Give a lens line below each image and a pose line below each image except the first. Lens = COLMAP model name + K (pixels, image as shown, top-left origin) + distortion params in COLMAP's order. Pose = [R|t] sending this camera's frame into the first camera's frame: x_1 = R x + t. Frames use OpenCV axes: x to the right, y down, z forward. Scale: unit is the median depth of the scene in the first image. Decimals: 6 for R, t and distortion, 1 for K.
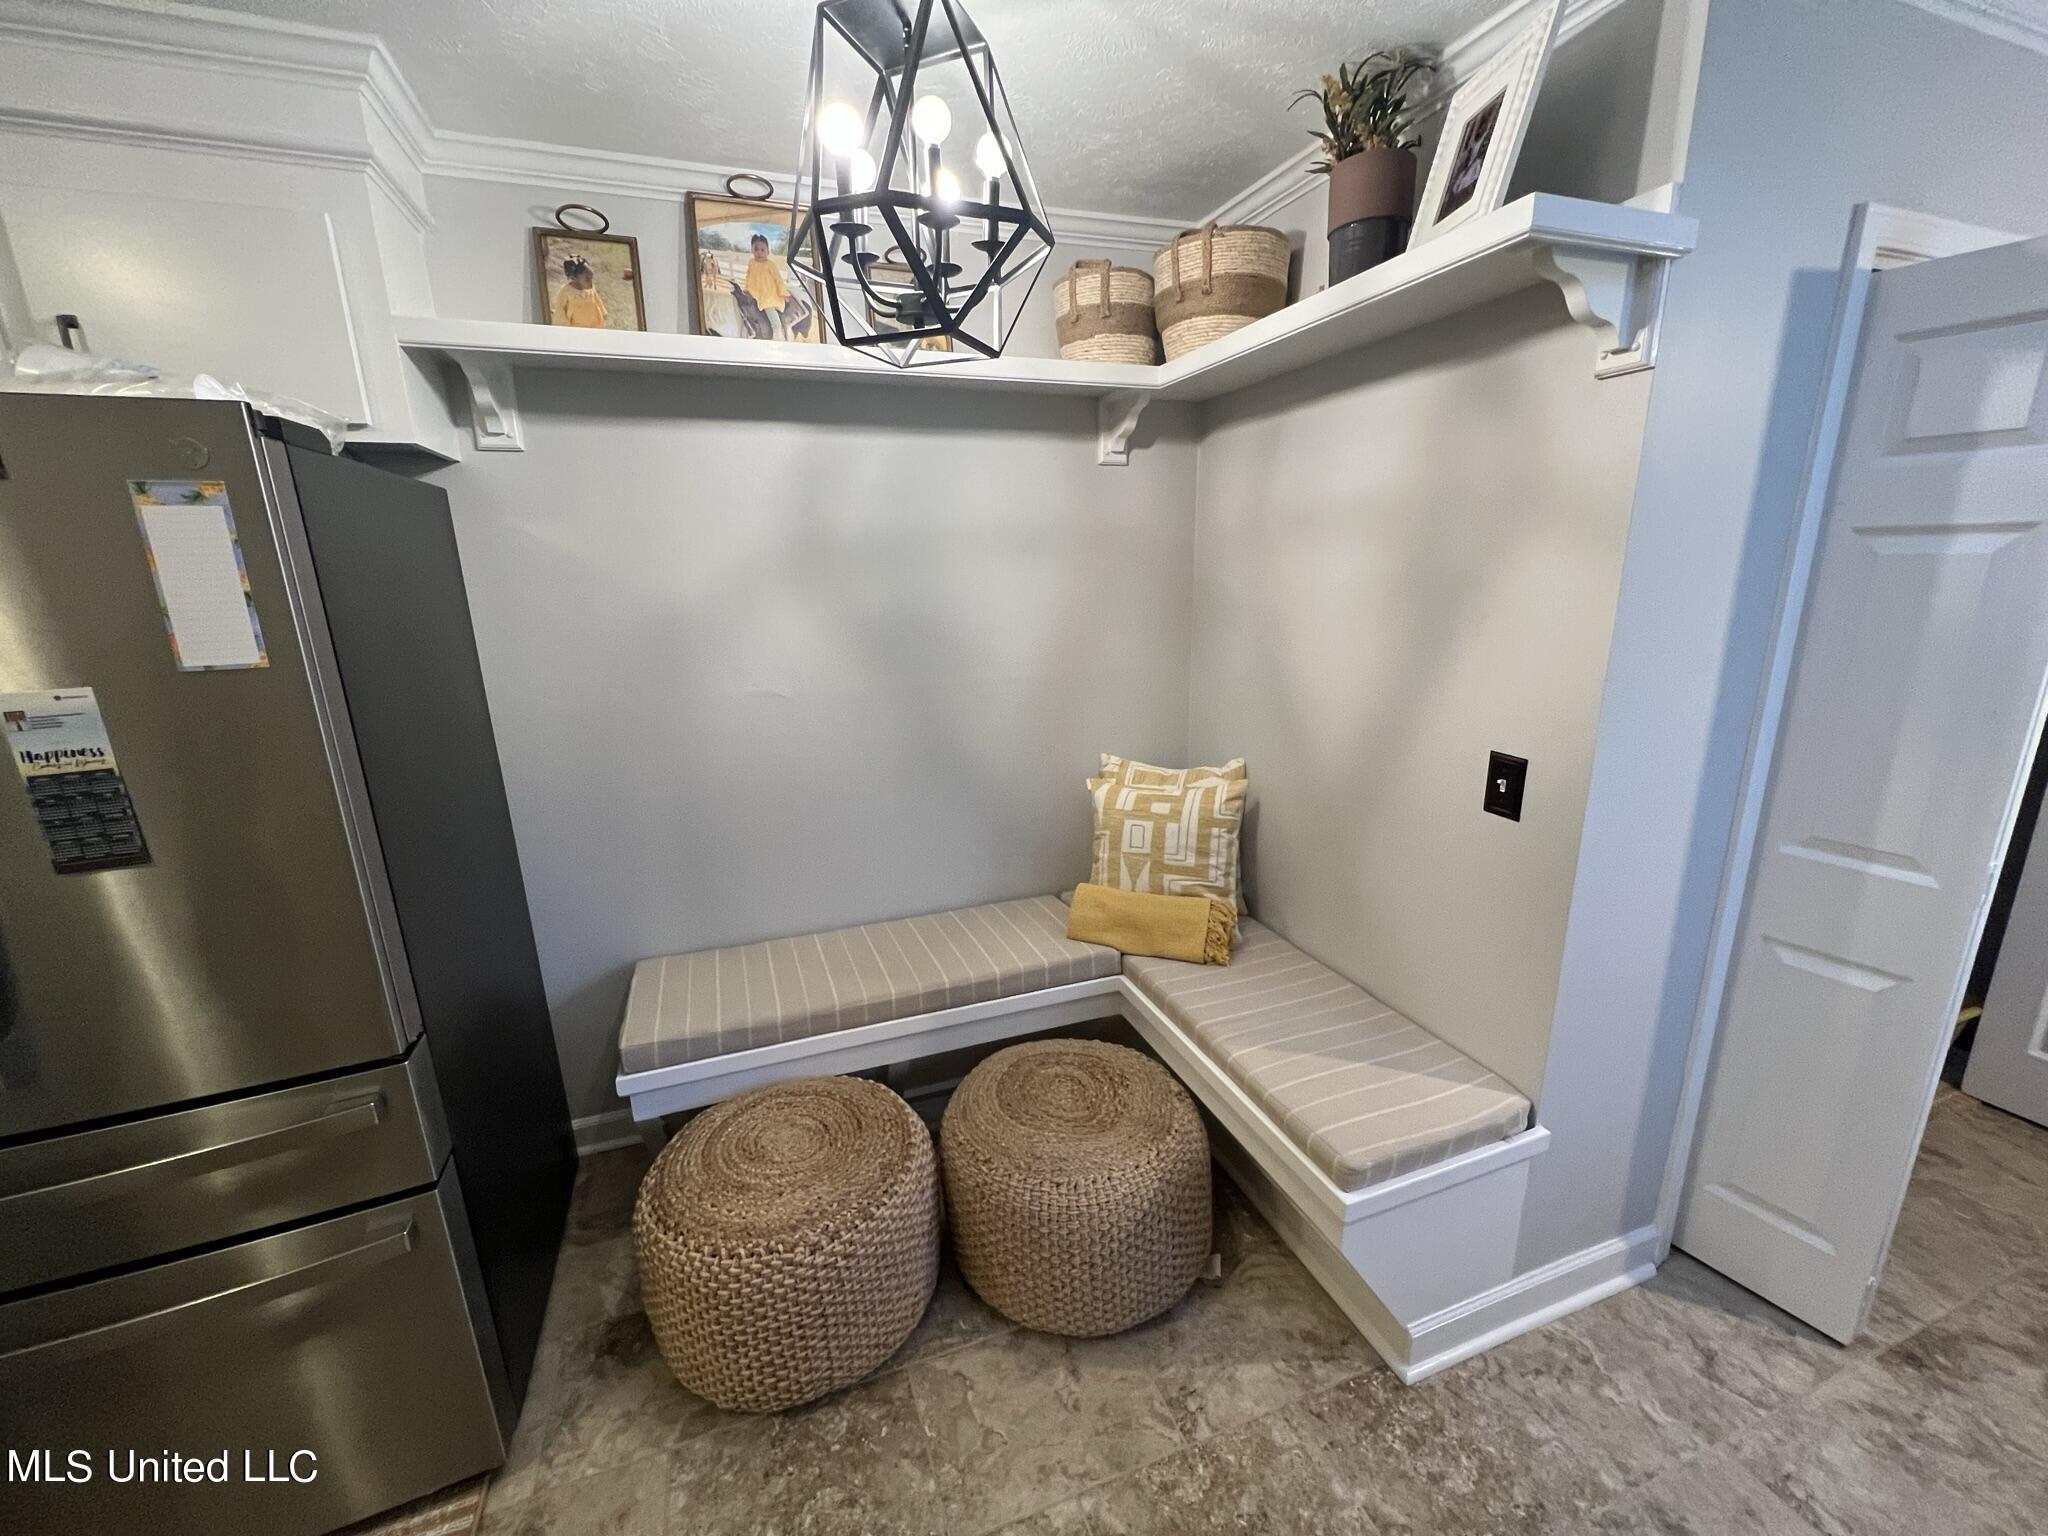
lens RADIAL K [[828.3, 0, 1024.0], [0, 828.3, 768.0], [0, 0, 1]] dist [-0.003223, -0.000329]
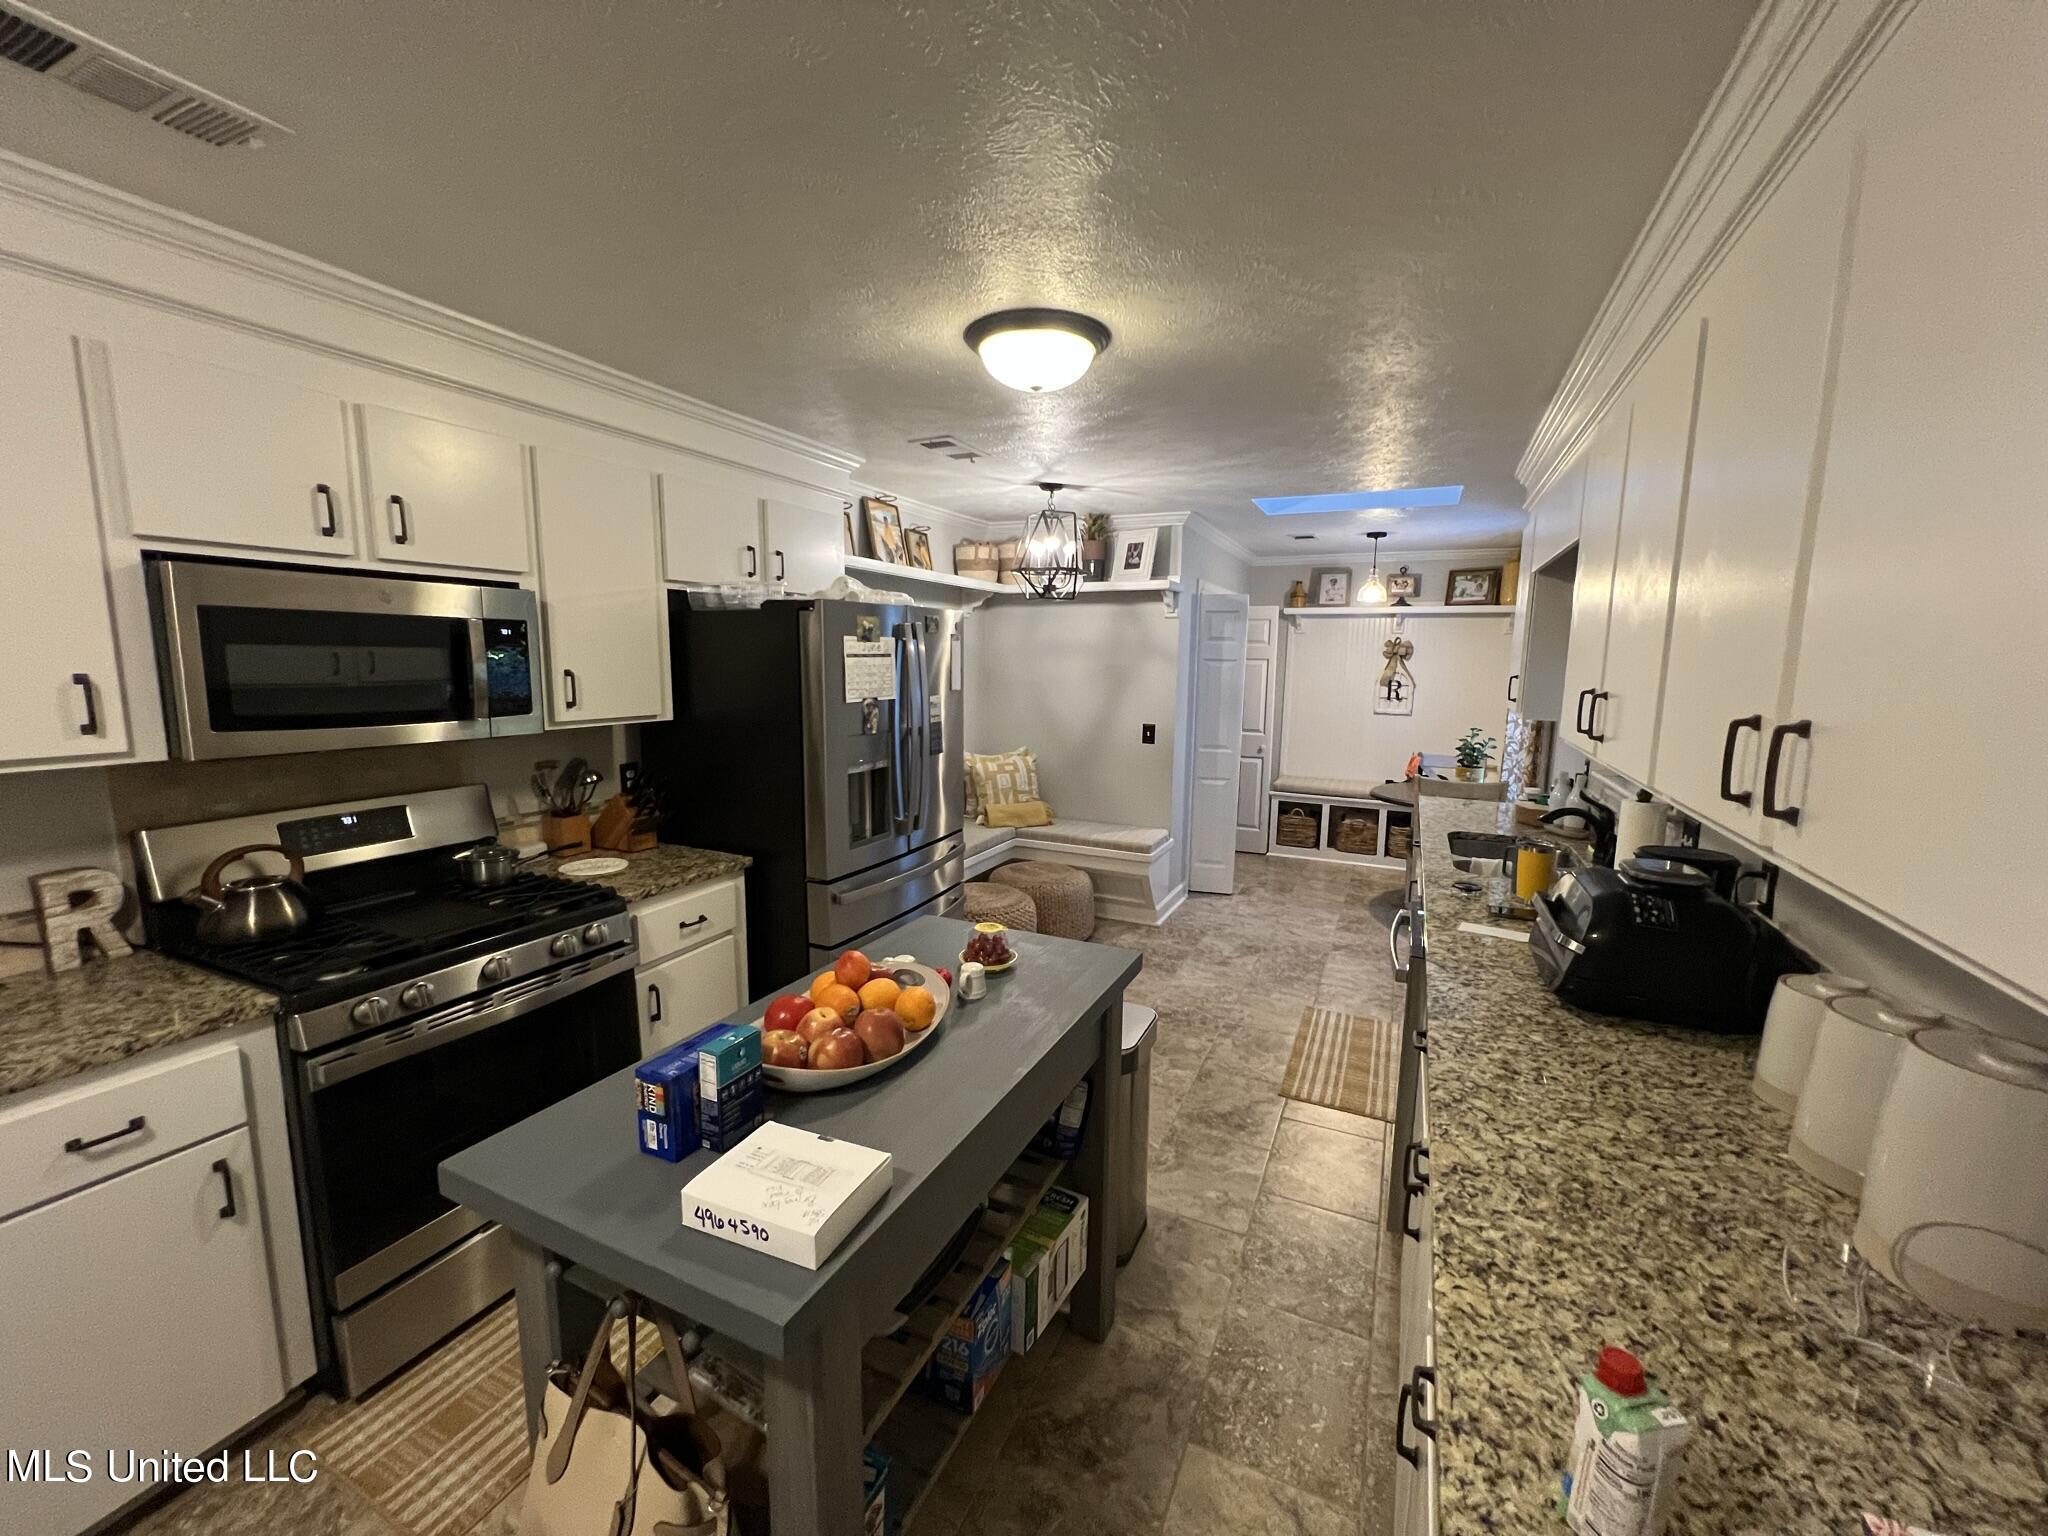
lens RADIAL K [[819.1, 0, 1024.0], [0, 819.1, 768.0], [0, 0, 1]] dist [-0.000794, -0.000394]
pose [[0.713246, -0.064704, 0.697921, -1.824541], [0.144200, 0.987976, -0.055772, 0.237826], [-0.685920, 0.140419, 0.714000, -0.843460]]
